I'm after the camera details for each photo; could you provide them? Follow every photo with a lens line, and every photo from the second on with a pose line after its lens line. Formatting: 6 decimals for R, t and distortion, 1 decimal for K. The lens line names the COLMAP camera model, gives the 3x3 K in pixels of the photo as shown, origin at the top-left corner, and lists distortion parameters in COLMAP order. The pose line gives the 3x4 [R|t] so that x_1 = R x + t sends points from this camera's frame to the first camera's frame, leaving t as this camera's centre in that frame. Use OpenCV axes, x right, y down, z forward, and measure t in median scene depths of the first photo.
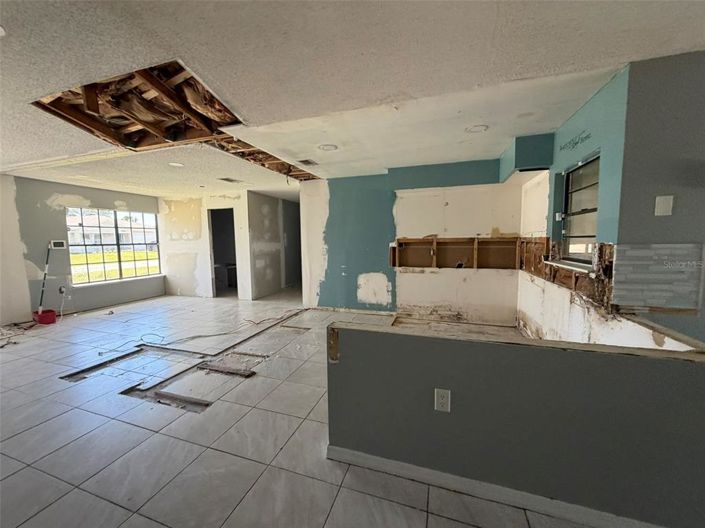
lens RADIAL K [[280.9, 0, 350.9], [0, 280.9, 265.4], [0, 0, 1]] dist [-0.000445, 0.000013]
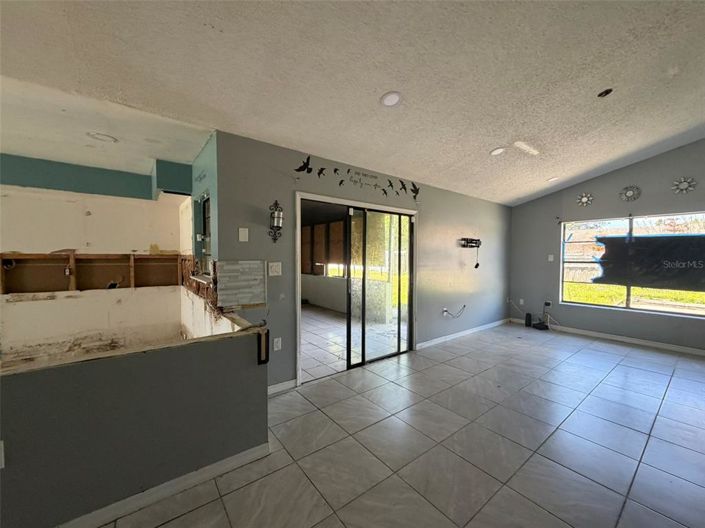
lens RADIAL K [[280.9, 0, 350.9], [0, 280.9, 265.4], [0, 0, 1]] dist [-0.000445, 0.000013]
pose [[0.558124, -0.013126, 0.829654, 0.098412], [0.063931, 0.997583, -0.027225, 0.010745], [-0.827291, 0.068236, 0.557614, -0.127249]]
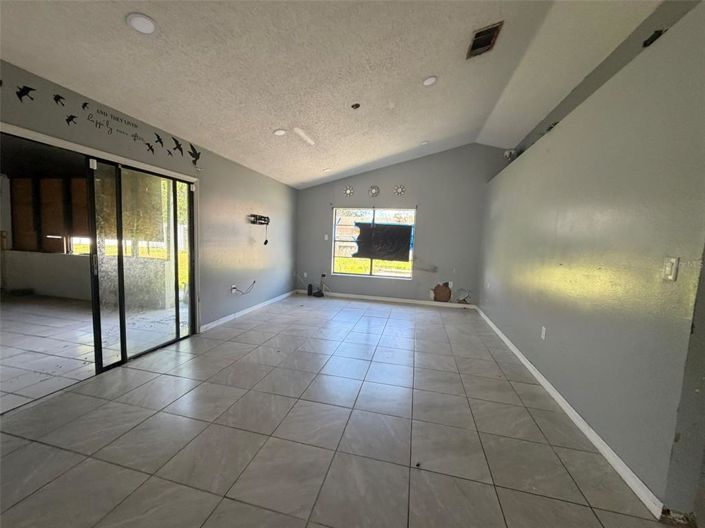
lens RADIAL K [[280.9, 0, 350.9], [0, 280.9, 265.4], [0, 0, 1]] dist [-0.000445, 0.000013]
pose [[-0.089354, -0.087174, 0.992178, 0.126642], [0.050008, 0.994513, 0.091883, 0.024814], [-0.994744, 0.057827, -0.084504, -0.189653]]
